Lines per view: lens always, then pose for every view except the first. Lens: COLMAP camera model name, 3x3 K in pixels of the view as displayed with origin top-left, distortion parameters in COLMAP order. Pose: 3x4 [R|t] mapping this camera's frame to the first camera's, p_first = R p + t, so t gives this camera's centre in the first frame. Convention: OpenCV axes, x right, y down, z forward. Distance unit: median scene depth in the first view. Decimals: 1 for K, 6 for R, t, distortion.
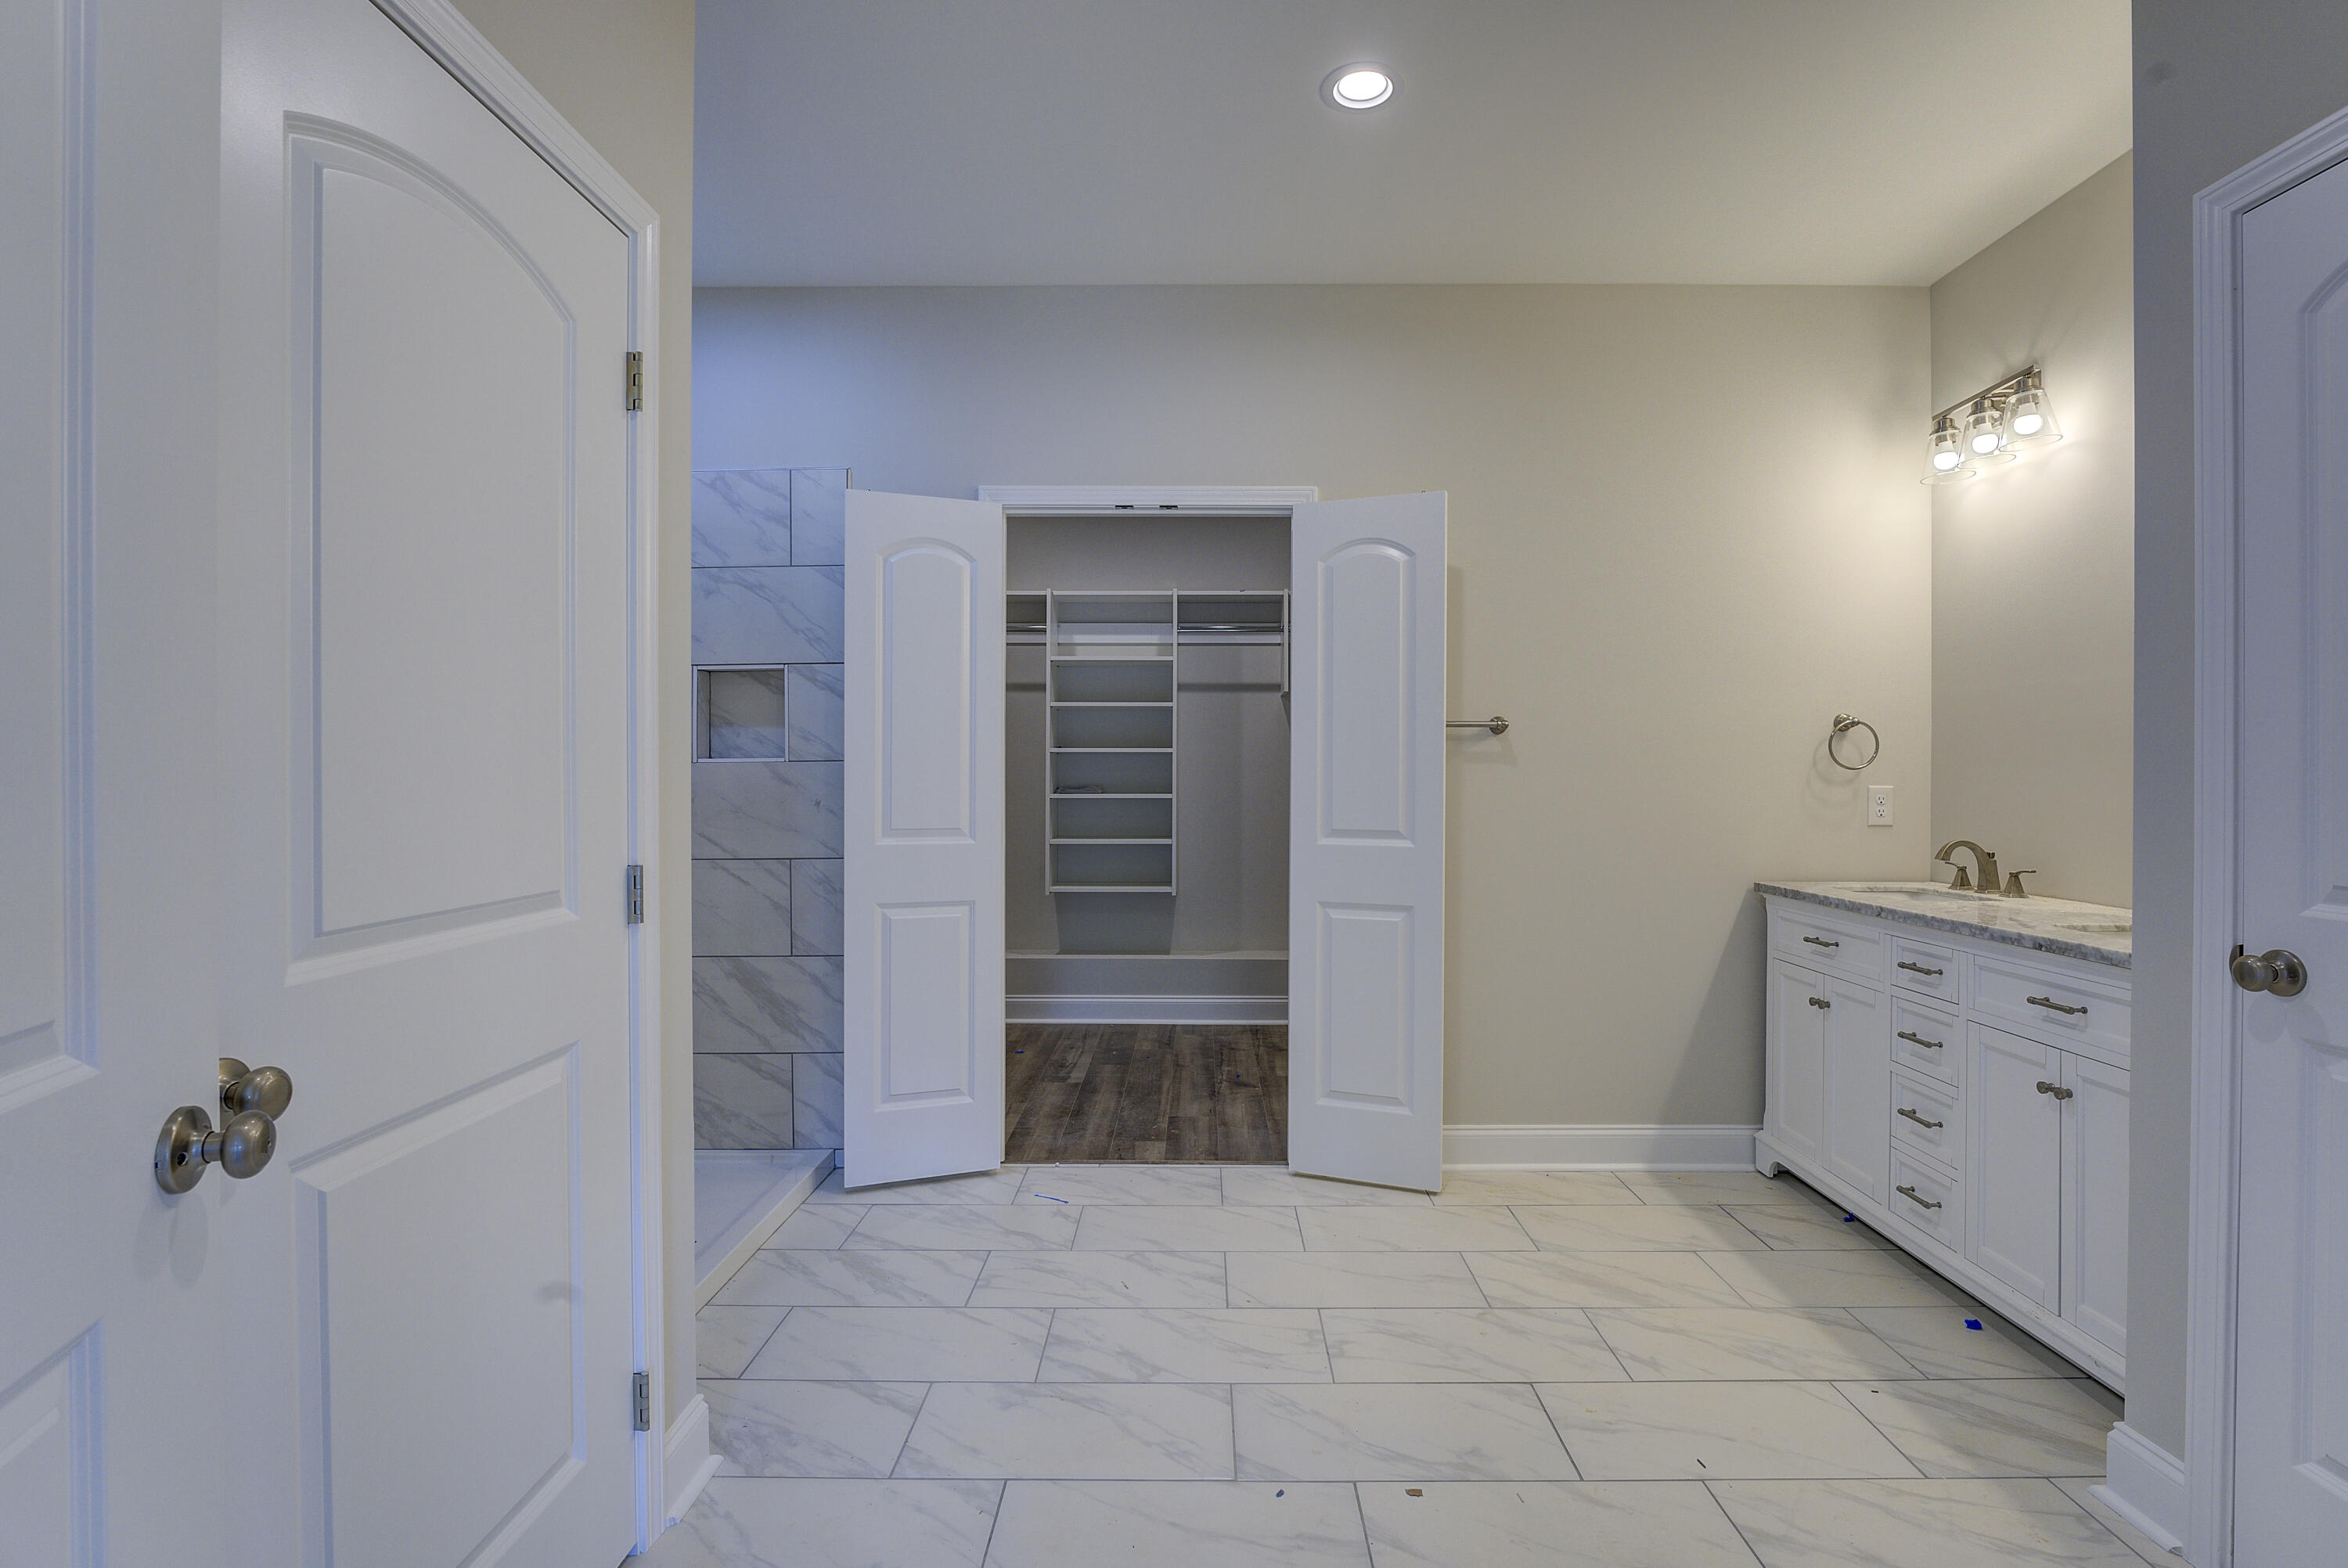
lens RADIAL K [[1096.8, 0, 1174.0], [0, 1096.8, 784.0], [0, 0, 1]] dist [0.000095, -0.000001]
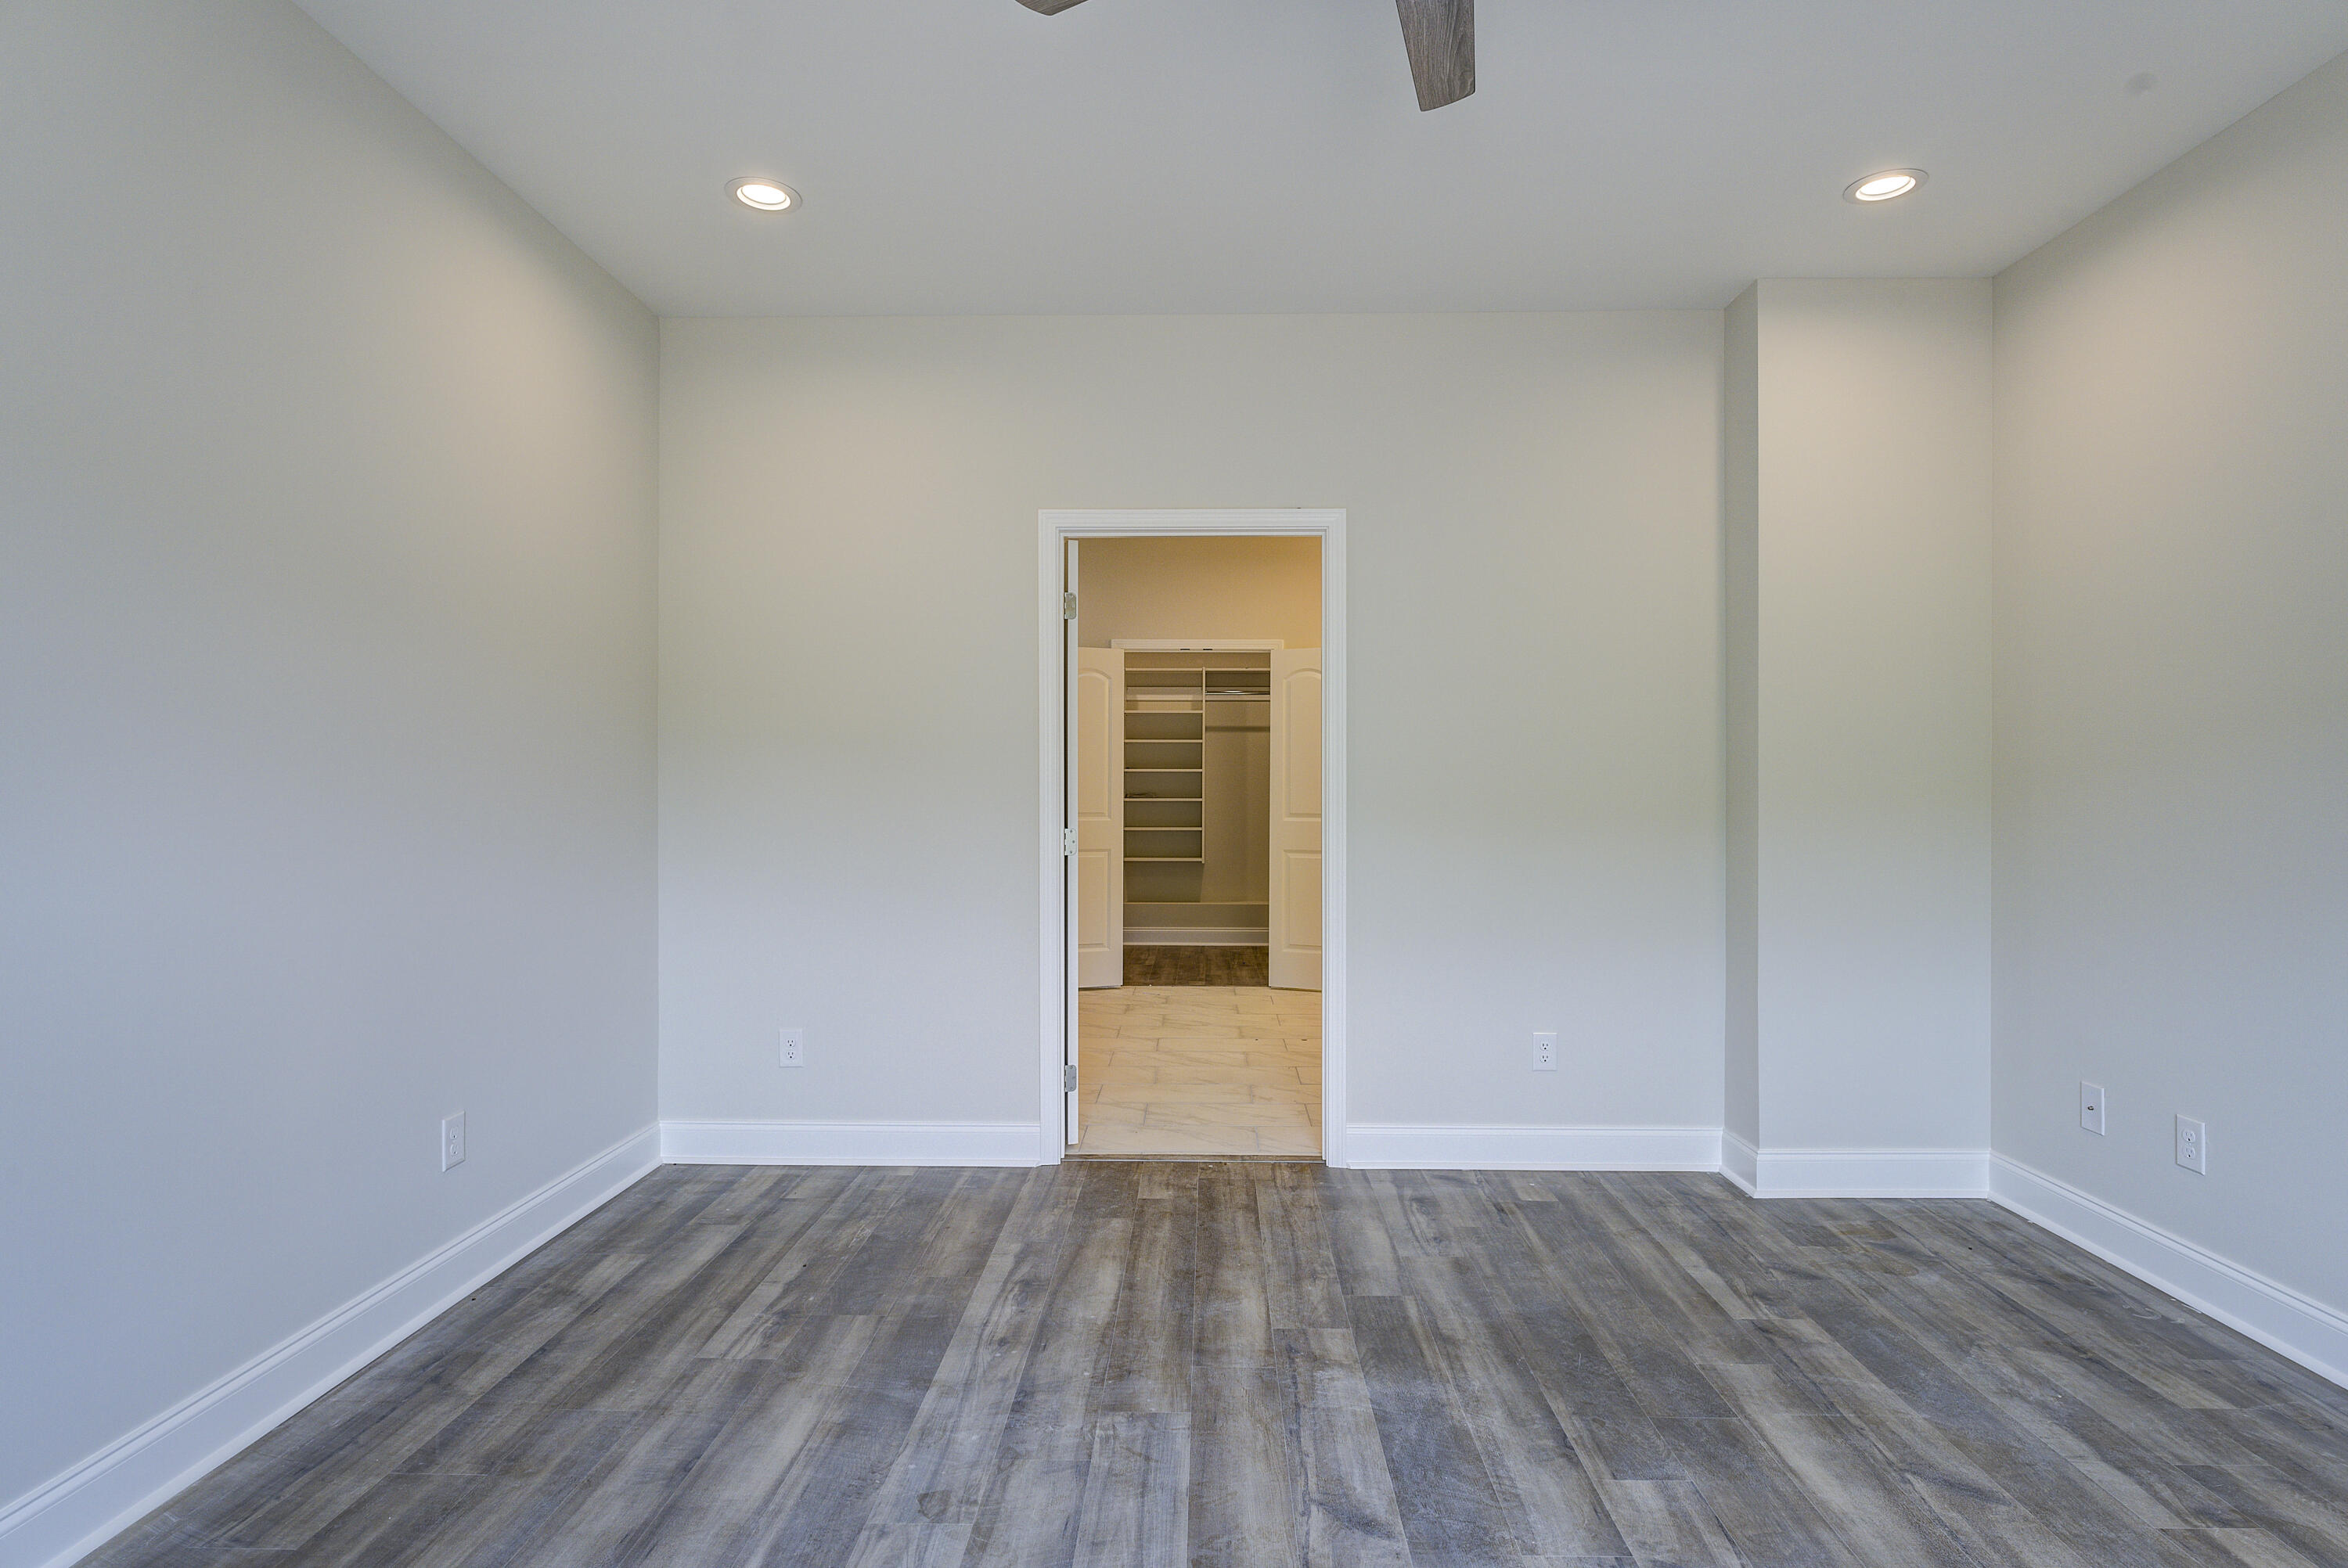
lens RADIAL K [[1213.2, 0, 1174.0], [0, 1213.2, 784.0], [0, 0, 1]] dist [-0.000025, -0.000005]
pose [[0.999995, -0.000284, -0.003182, -0.036329], [0.000259, 0.999968, -0.008048, 0.002687], [0.003185, 0.008047, 0.999963, -0.727473]]
